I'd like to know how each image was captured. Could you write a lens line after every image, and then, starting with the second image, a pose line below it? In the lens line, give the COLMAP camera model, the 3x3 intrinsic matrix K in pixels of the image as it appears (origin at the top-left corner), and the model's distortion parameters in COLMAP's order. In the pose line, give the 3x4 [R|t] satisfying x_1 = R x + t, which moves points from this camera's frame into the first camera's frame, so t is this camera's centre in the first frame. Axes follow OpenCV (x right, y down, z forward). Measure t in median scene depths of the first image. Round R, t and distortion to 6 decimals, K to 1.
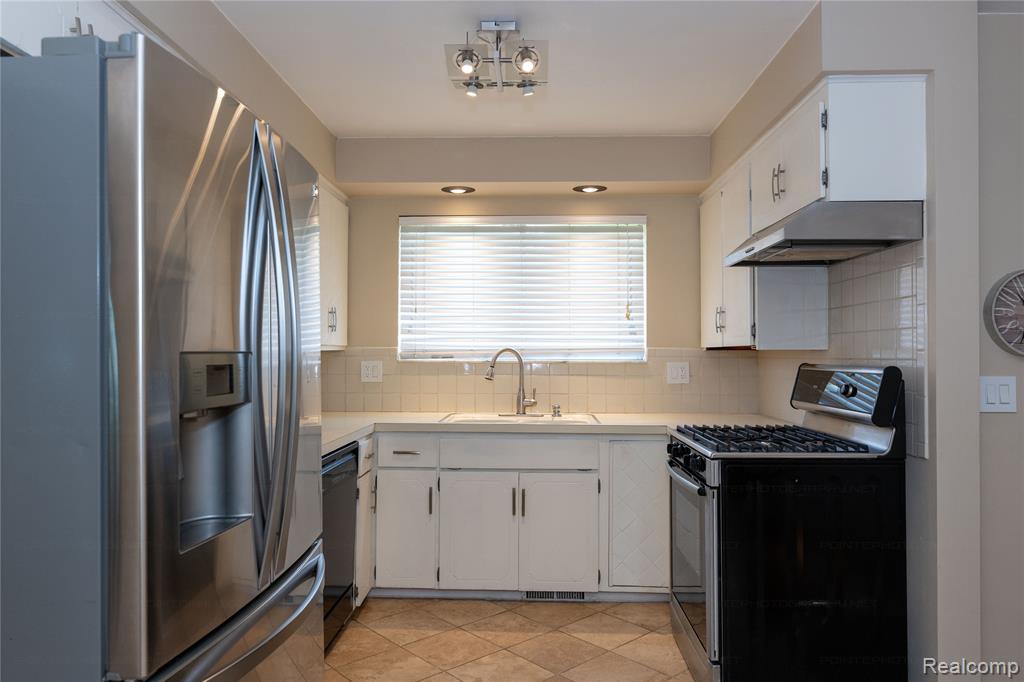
lens RADIAL K [[693.8, 0, 510.3], [0, 693.8, 346.6], [0, 0, 1]] dist [-0.007107, -0.000633]
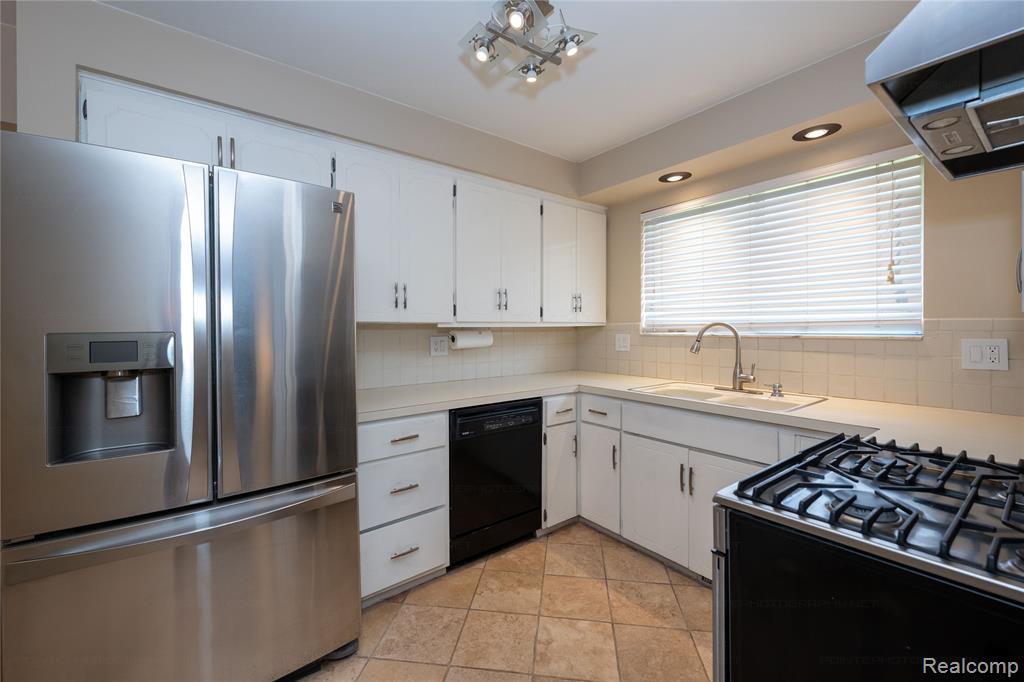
lens RADIAL K [[423.1, 0, 513.4], [0, 423.1, 331.9], [0, 0, 1]] dist [-0.001041, 0.000166]
pose [[0.633618, 0.001598, -0.773644, 0.269792], [0.015588, 0.999768, 0.014832, 0.002212], [0.773489, -0.021457, 0.633446, 0.367560]]
